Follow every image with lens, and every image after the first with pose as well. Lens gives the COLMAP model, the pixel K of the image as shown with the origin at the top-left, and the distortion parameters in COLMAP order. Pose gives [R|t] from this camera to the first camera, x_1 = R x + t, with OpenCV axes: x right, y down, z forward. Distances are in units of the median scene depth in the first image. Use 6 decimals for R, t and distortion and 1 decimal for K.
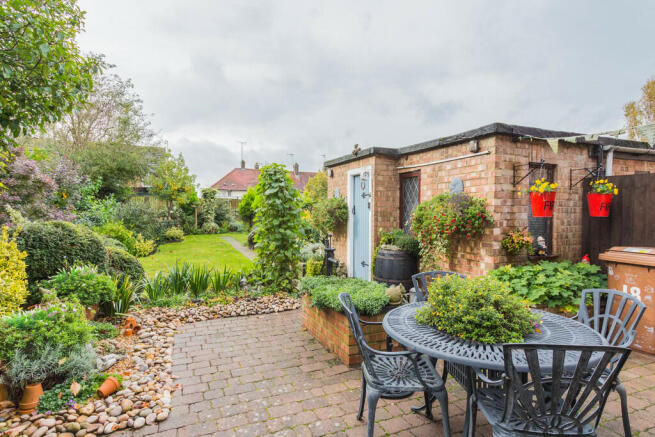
lens RADIAL K [[351.3, 0, 325.1], [0, 351.3, 220.8], [0, 0, 1]] dist [0.046487, -0.034245]
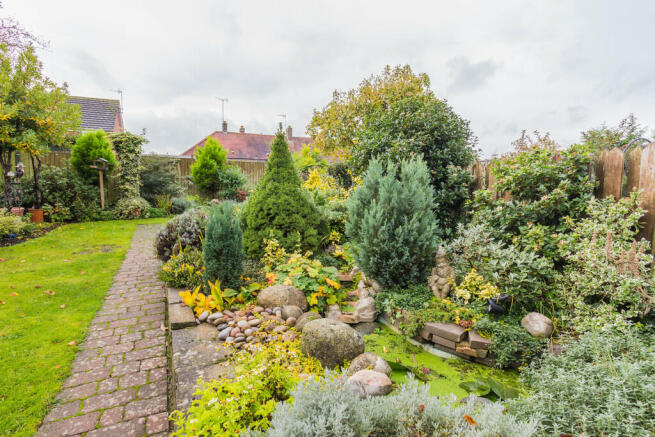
lens RADIAL K [[345.3, 0, 327.5], [0, 345.3, 218.5], [0, 0, 1]] dist [0.013643, -0.001654]
pose [[0.999692, -0.004037, 0.024498, -0.072668], [0.002424, 0.997849, 0.065516, 0.004426], [-0.024710, -0.065437, 0.997551, 0.887416]]
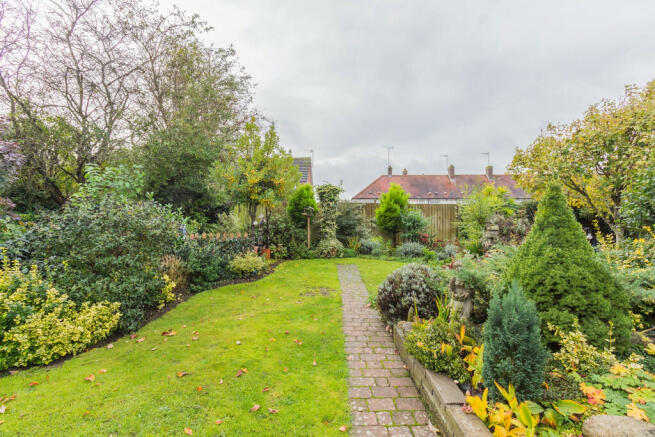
lens RADIAL K [[315.7, 0, 327.5], [0, 315.7, 218.5], [0, 0, 1]] dist [0.014644, 0.000047]
pose [[0.907278, -0.012382, -0.420350, -0.177371], [-0.003322, 0.999324, -0.036605, -0.023033], [0.420519, 0.034607, 0.906623, 0.940103]]
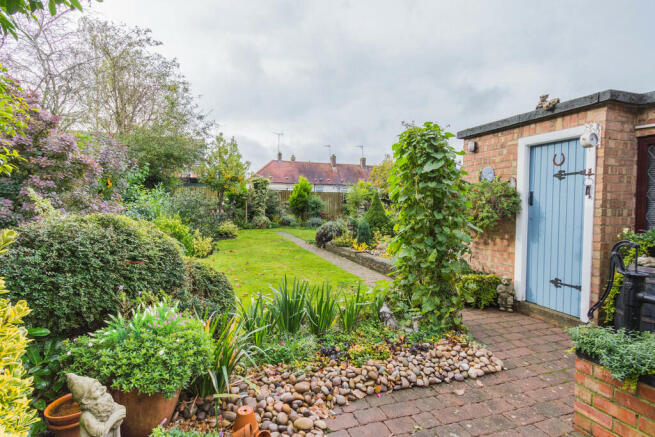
lens RADIAL K [[345.3, 0, 327.5], [0, 345.3, 218.5], [0, 0, 1]] dist [0.013643, -0.001654]
pose [[0.997942, 0.004186, -0.063989, -0.192916], [-0.003384, 0.999915, 0.012631, -0.000393], [0.064037, -0.012388, 0.997871, 0.251648]]
